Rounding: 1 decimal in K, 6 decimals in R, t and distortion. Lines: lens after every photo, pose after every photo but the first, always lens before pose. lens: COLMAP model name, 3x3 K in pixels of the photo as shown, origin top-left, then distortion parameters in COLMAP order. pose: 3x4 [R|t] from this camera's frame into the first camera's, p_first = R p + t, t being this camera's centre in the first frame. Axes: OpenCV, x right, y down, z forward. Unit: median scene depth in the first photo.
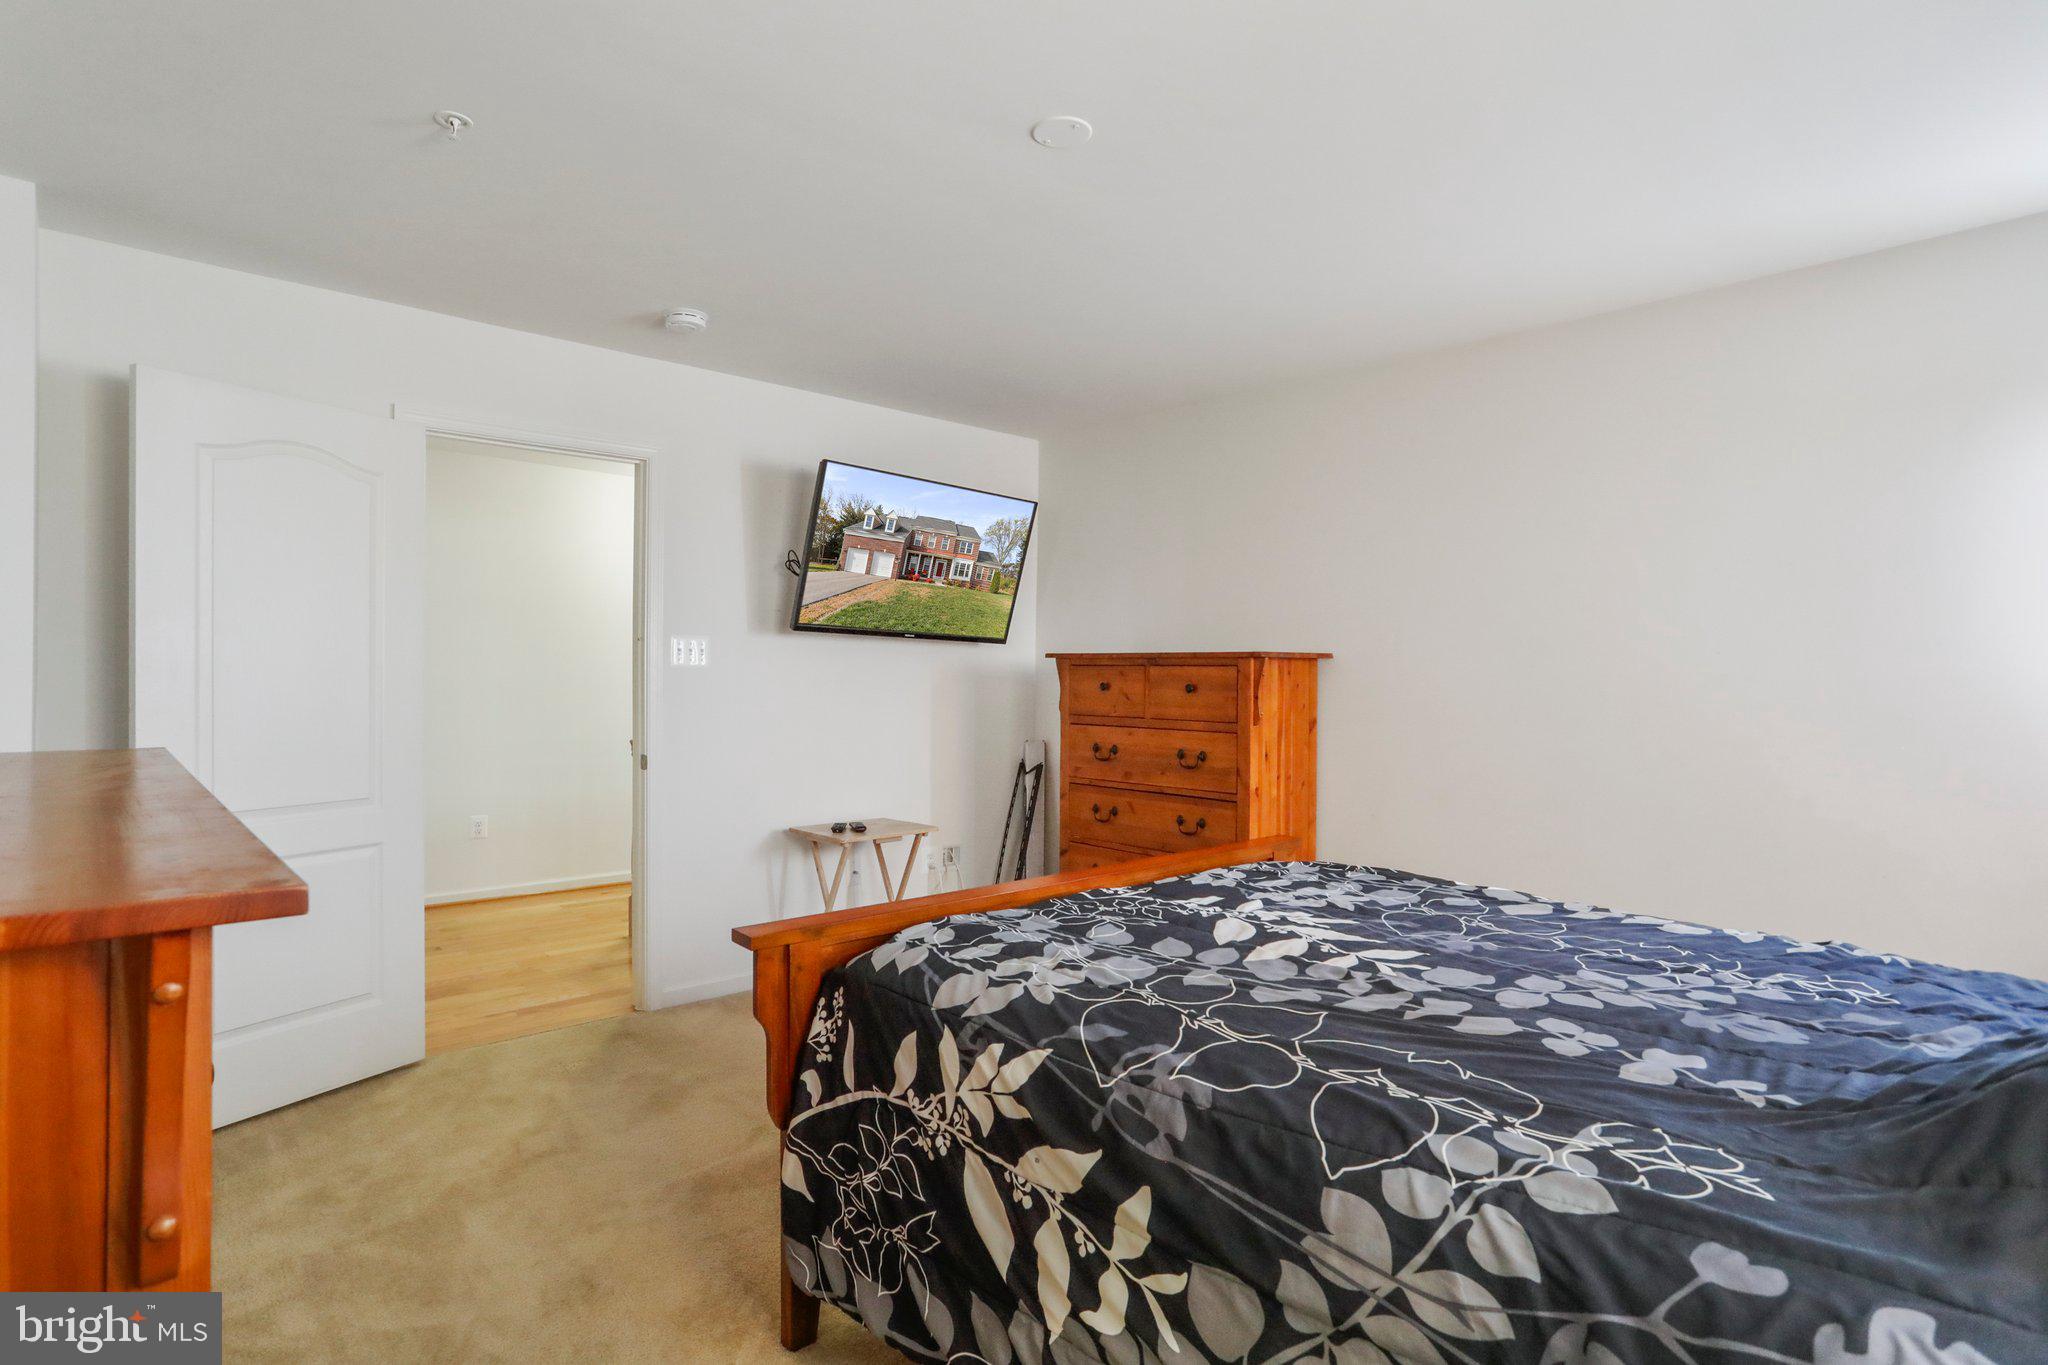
lens RADIAL K [[1007.2, 0, 1024.5], [0, 1007.2, 684.1], [0, 0, 1]] dist [-0.022618, 0.009380]
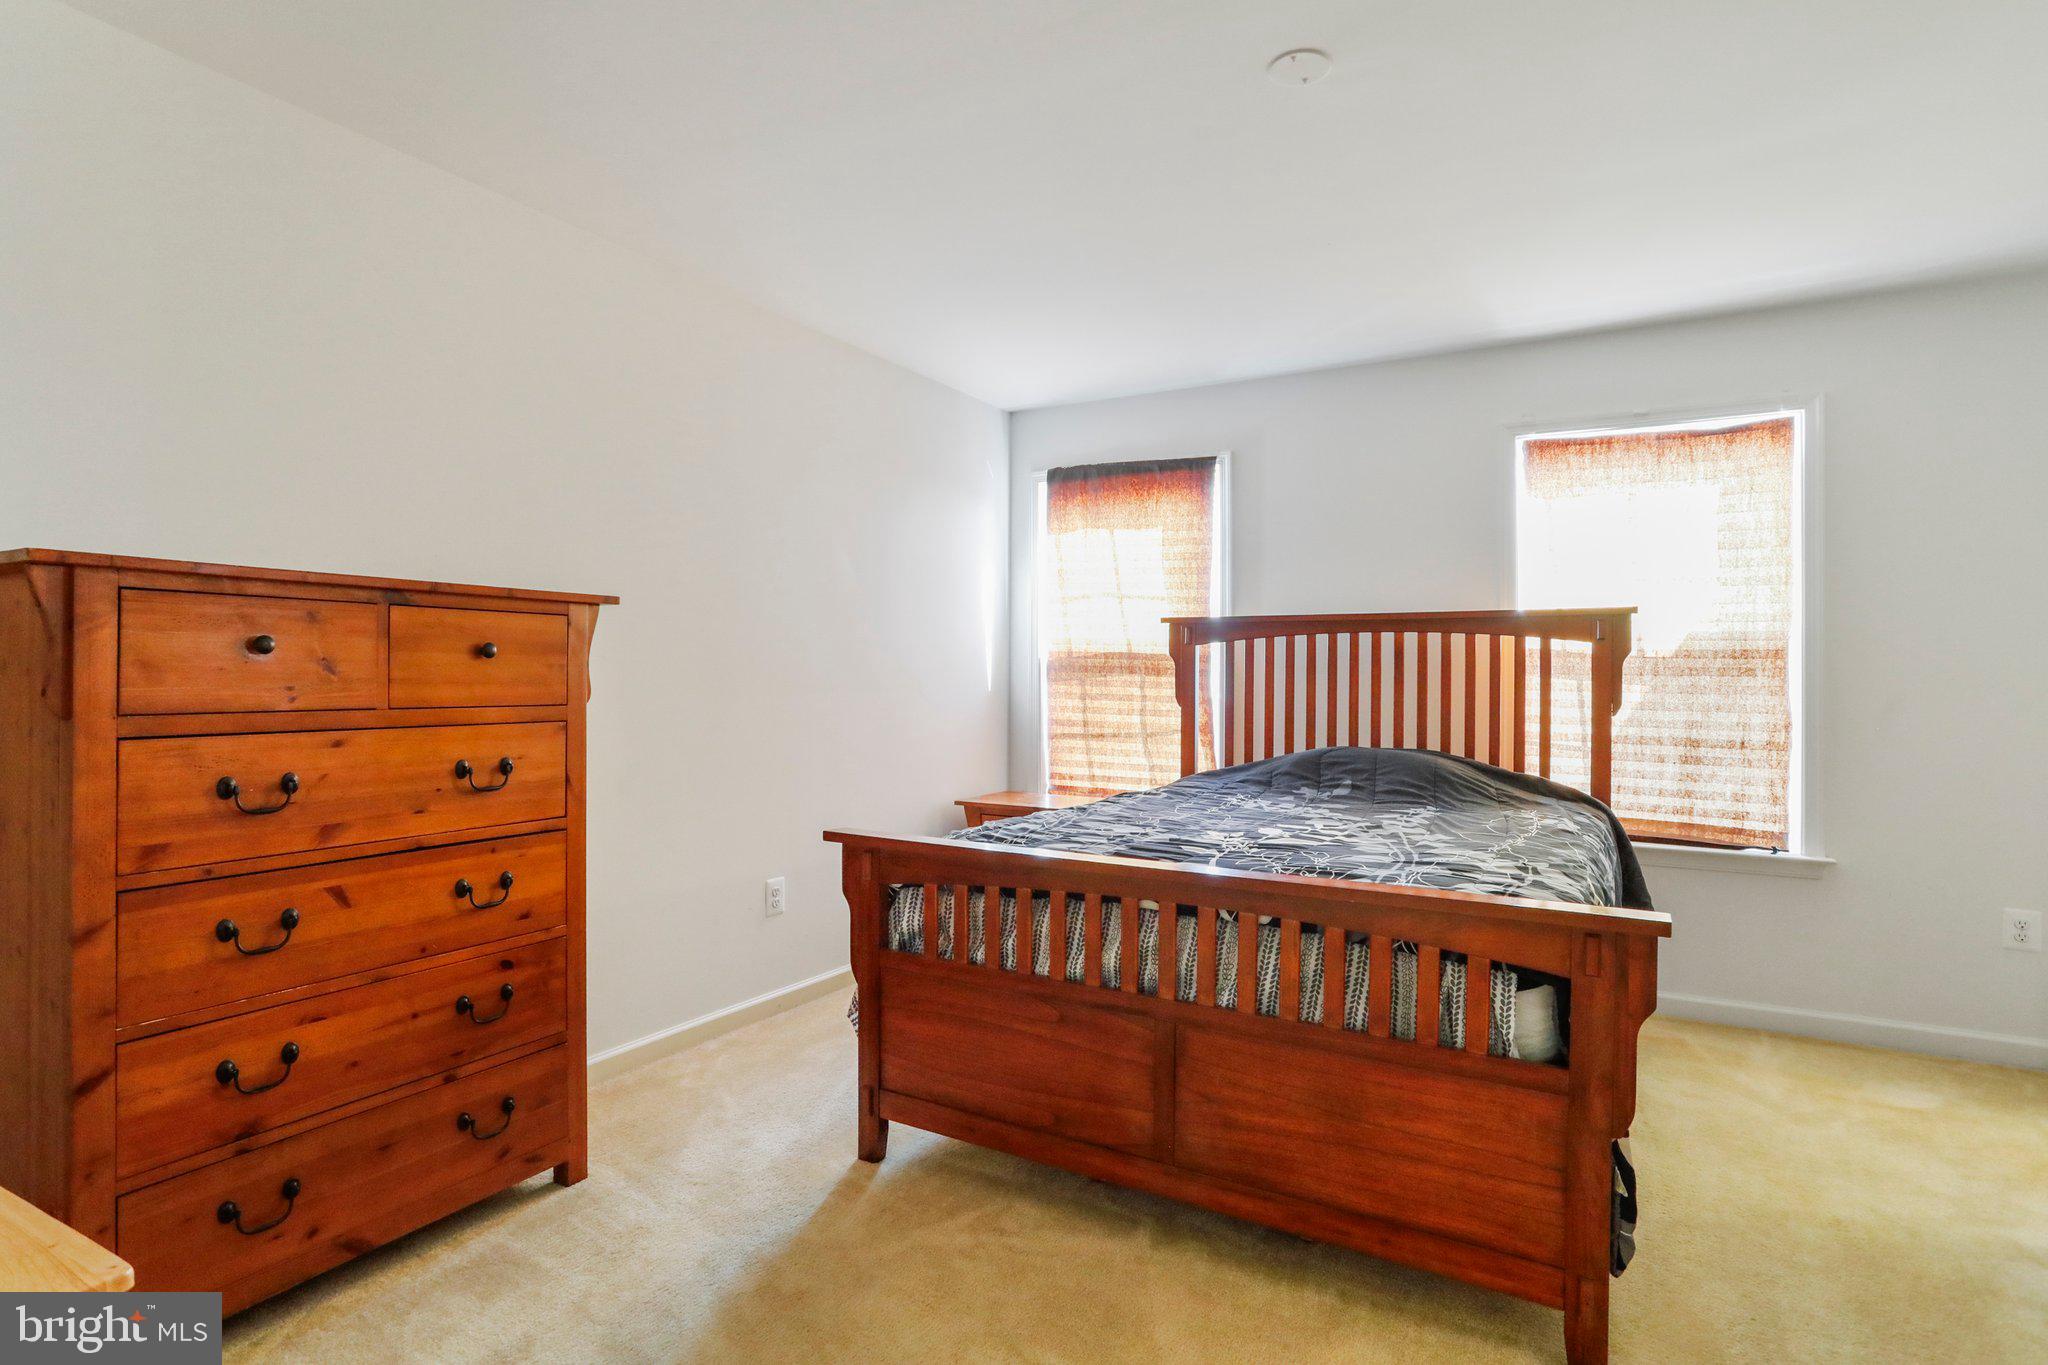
lens RADIAL K [[1064.5, 0, 1028.8], [0, 1064.5, 671.0], [0, 0, 1]] dist [-0.031760, 0.011320]
pose [[-0.308905, -0.011162, 0.951027, -0.490017], [-0.005653, 0.999935, 0.009899, 0.008008], [-0.951076, -0.002319, -0.308949, 0.876534]]
